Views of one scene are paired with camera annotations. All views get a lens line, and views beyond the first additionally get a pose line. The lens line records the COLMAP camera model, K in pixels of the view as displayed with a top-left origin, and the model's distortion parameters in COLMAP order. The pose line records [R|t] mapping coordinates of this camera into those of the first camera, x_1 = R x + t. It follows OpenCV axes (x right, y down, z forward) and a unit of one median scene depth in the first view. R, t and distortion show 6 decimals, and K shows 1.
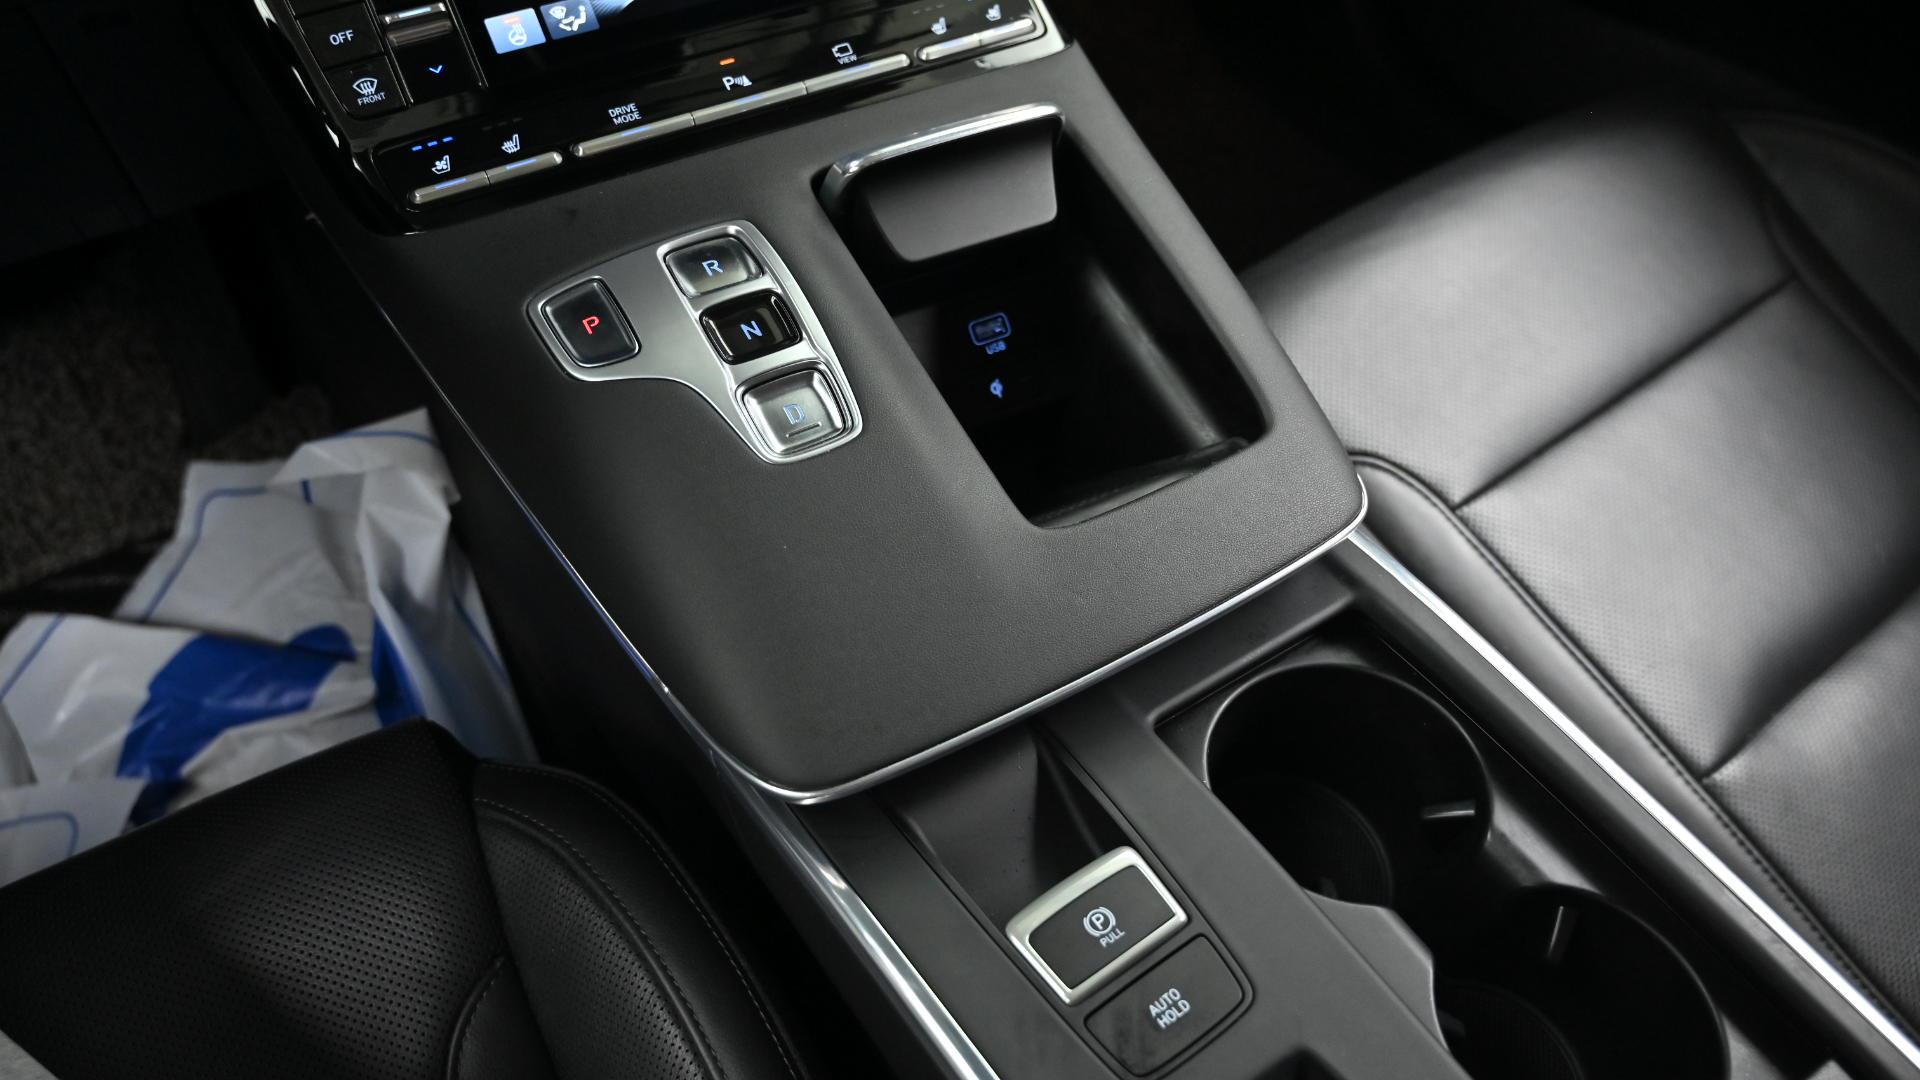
lens RADIAL K [[1304.8, 0, 958.1], [0, 1304.8, 536.0], [0, 0, 1]] dist [-0.006287, 0.000753]
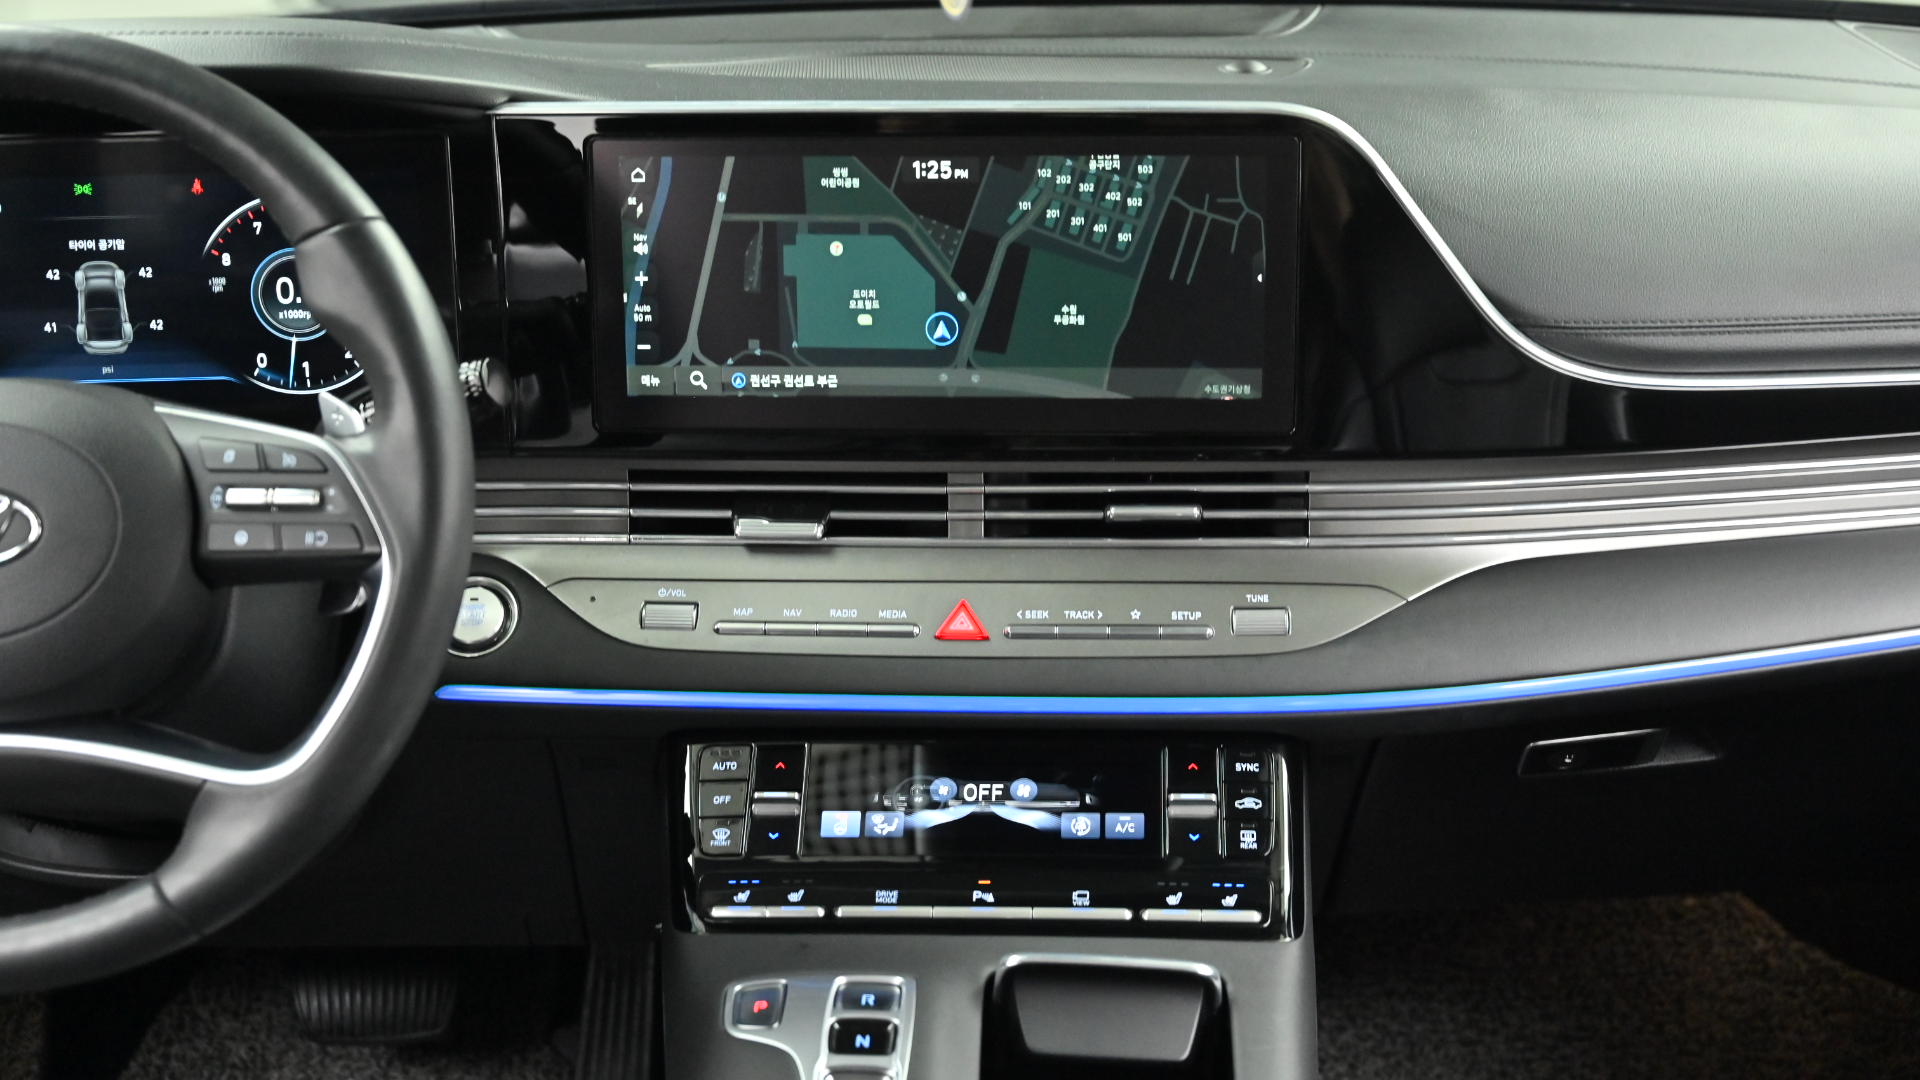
lens RADIAL K [[2713.8, 0, 967.3], [0, 2713.8, 550.7], [0, 0, 1]] dist [-0.013453, 0.000000]
pose [[0.847572, 0.127353, -0.515173, 1.127832], [-0.393128, 0.802776, -0.448332, 0.554670], [0.356471, 0.582523, 0.730476, -1.081548]]
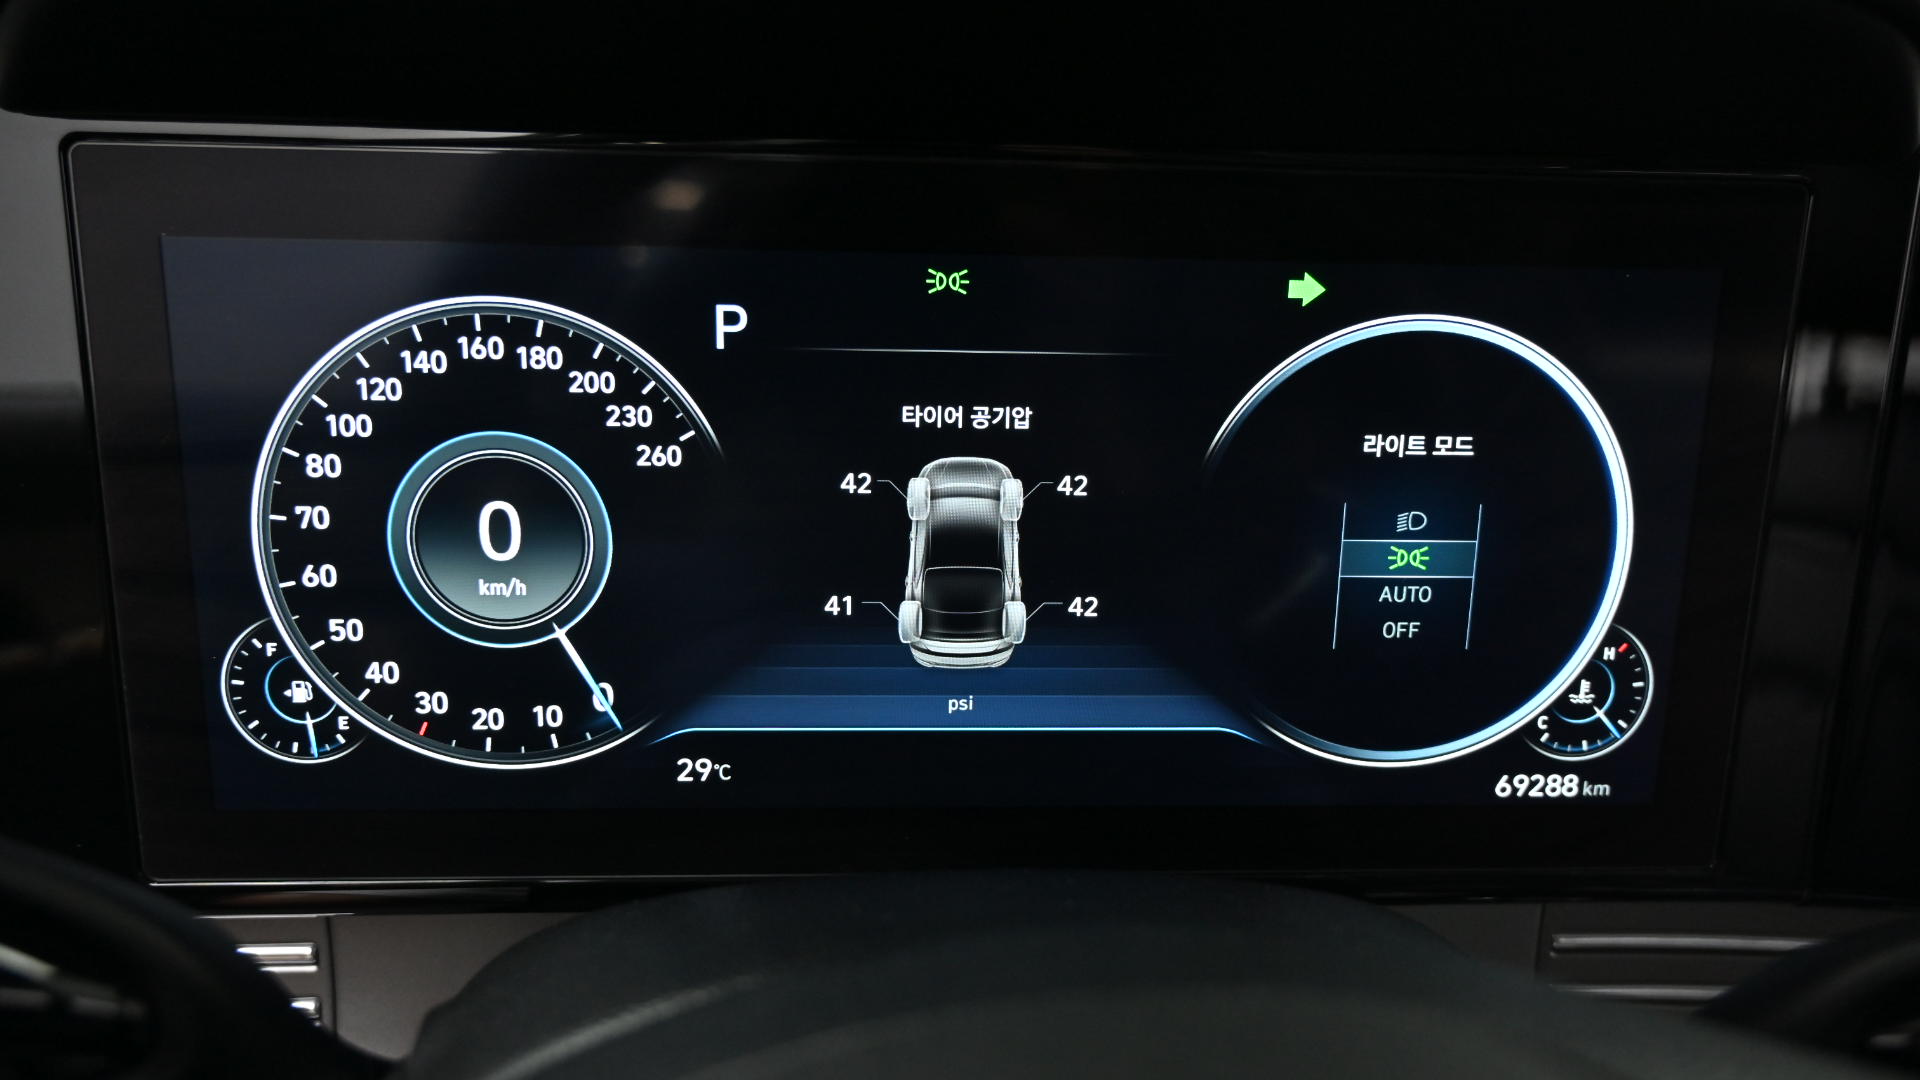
lens RADIAL K [[1304.8, 0, 949.2], [0, 1304.8, 530.8], [0, 0, 1]] dist [-0.006287, 0.000753]
pose [[0.848154, 0.148146, -0.508613, -0.794535], [-0.417642, 0.777641, -0.469947, -0.279187], [0.325898, 0.611006, 0.721431, 0.059016]]
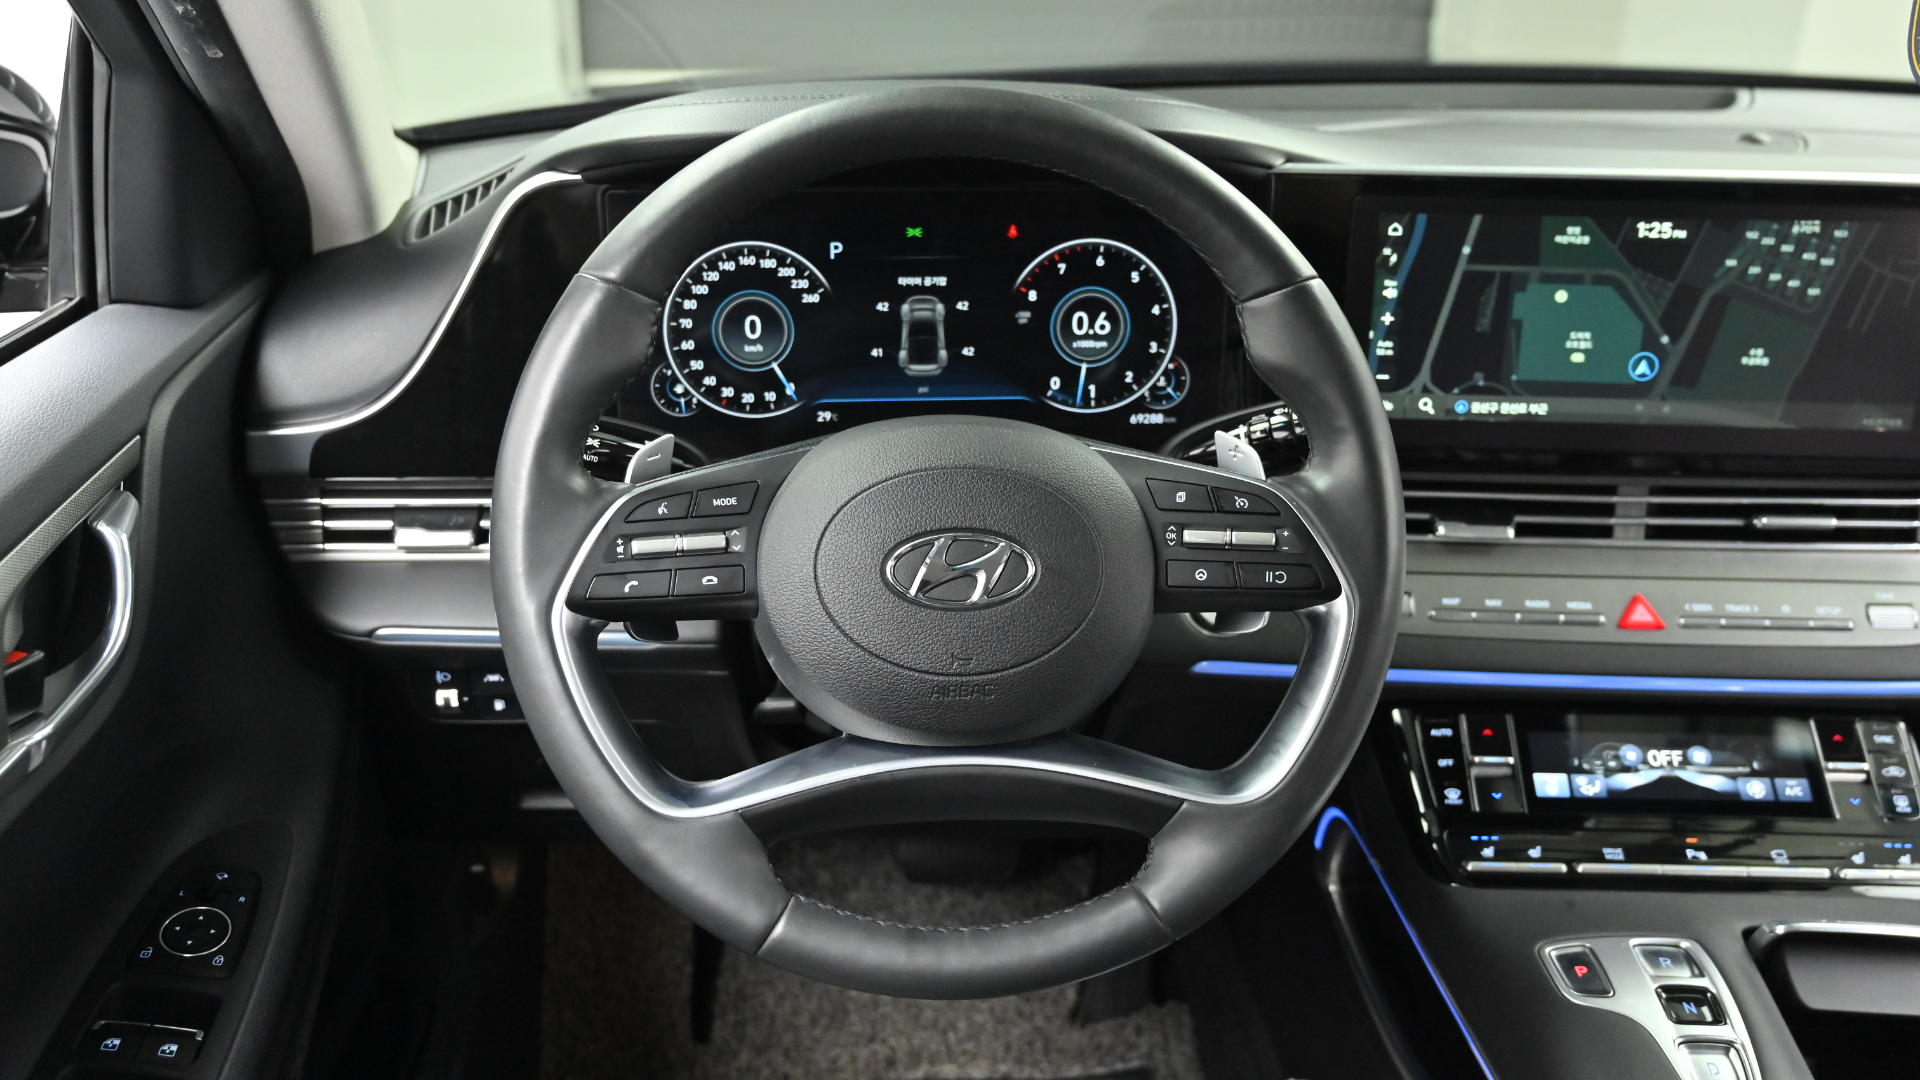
lens RADIAL K [[1659.7, 0, 967.8], [0, 1659.7, 546.5], [0, 0, 1]] dist [-0.013248, 0.003313]
pose [[0.864404, 0.176984, -0.470619, -0.070087], [-0.387075, 0.831625, -0.398211, 0.423183], [0.320902, 0.526380, 0.787367, -0.906745]]
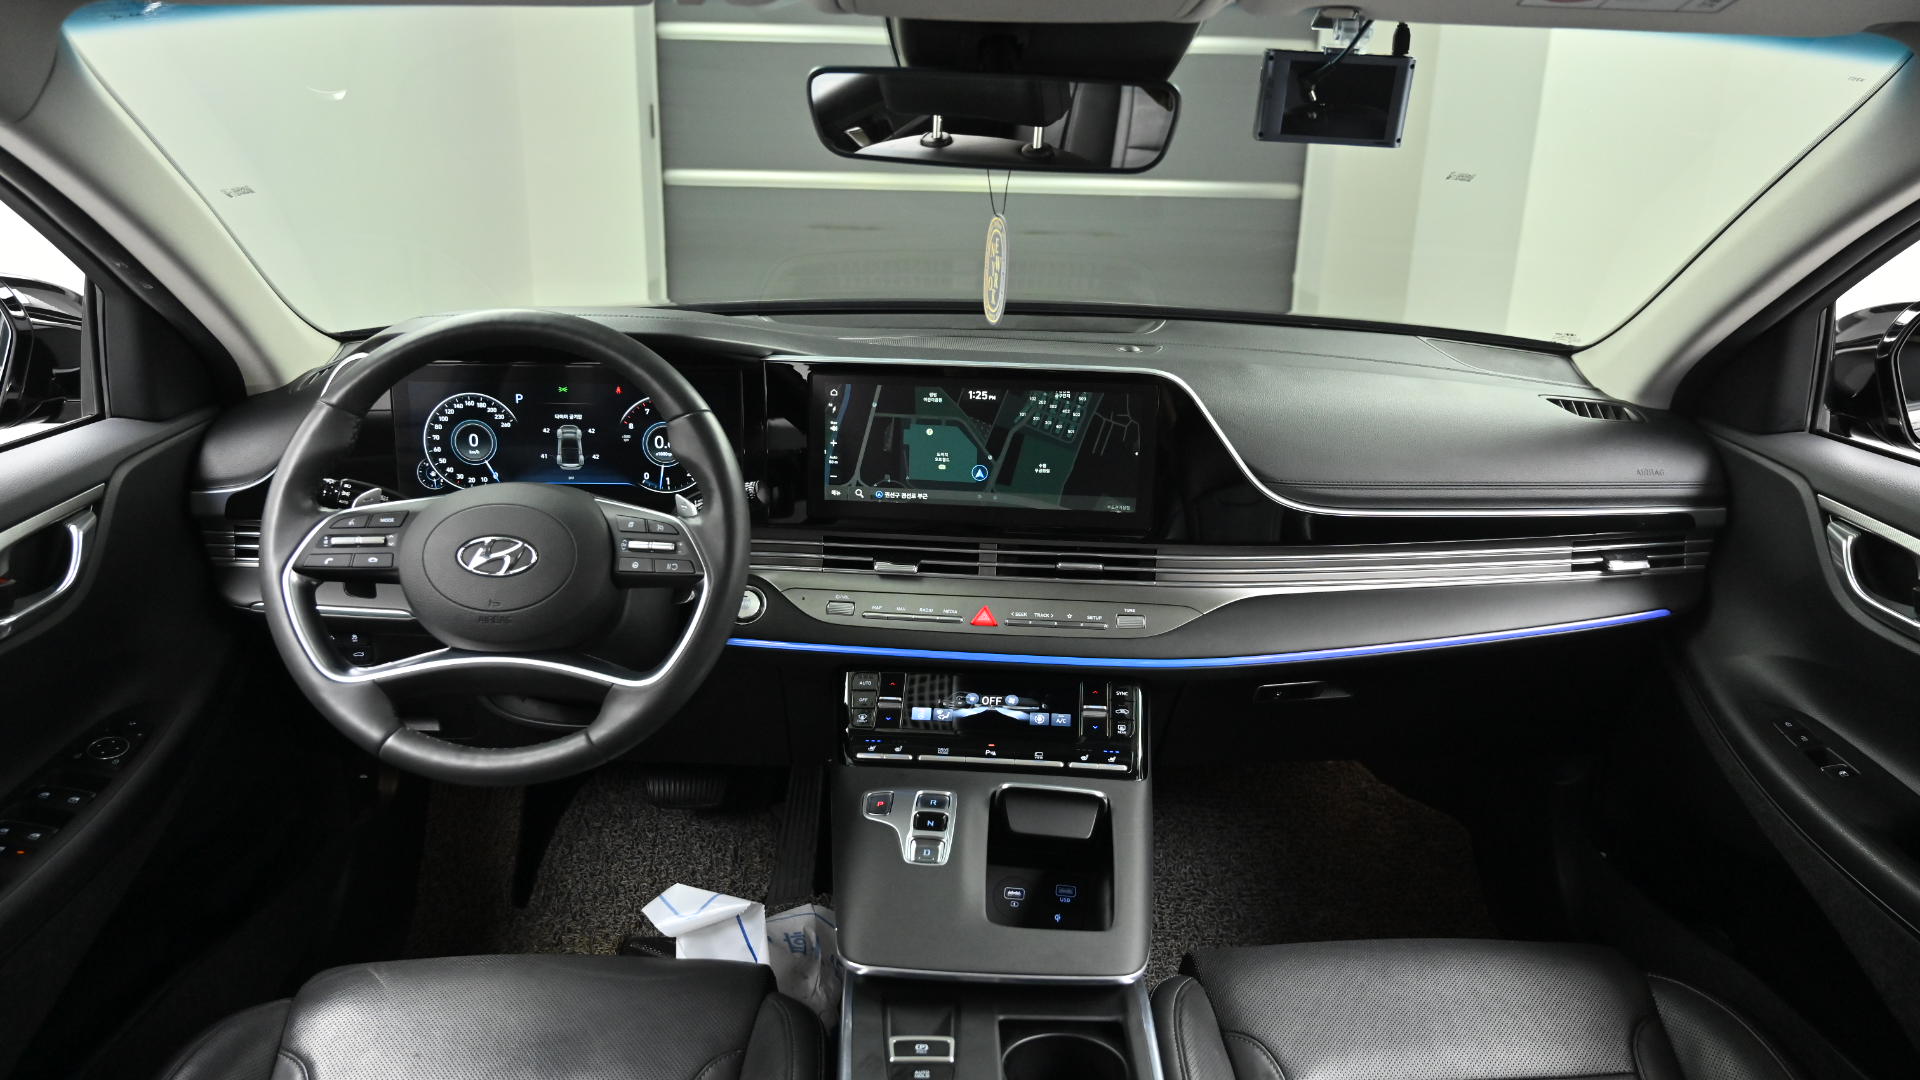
lens RADIAL K [[1304.8, 0, 963.2], [0, 1304.8, 545.3], [0, 0, 1]] dist [-0.006287, 0.000753]
pose [[0.839951, 0.149715, -0.521602, 1.063532], [-0.424426, 0.780190, -0.459528, 0.524392], [0.338151, 0.607362, 0.718864, -1.075435]]
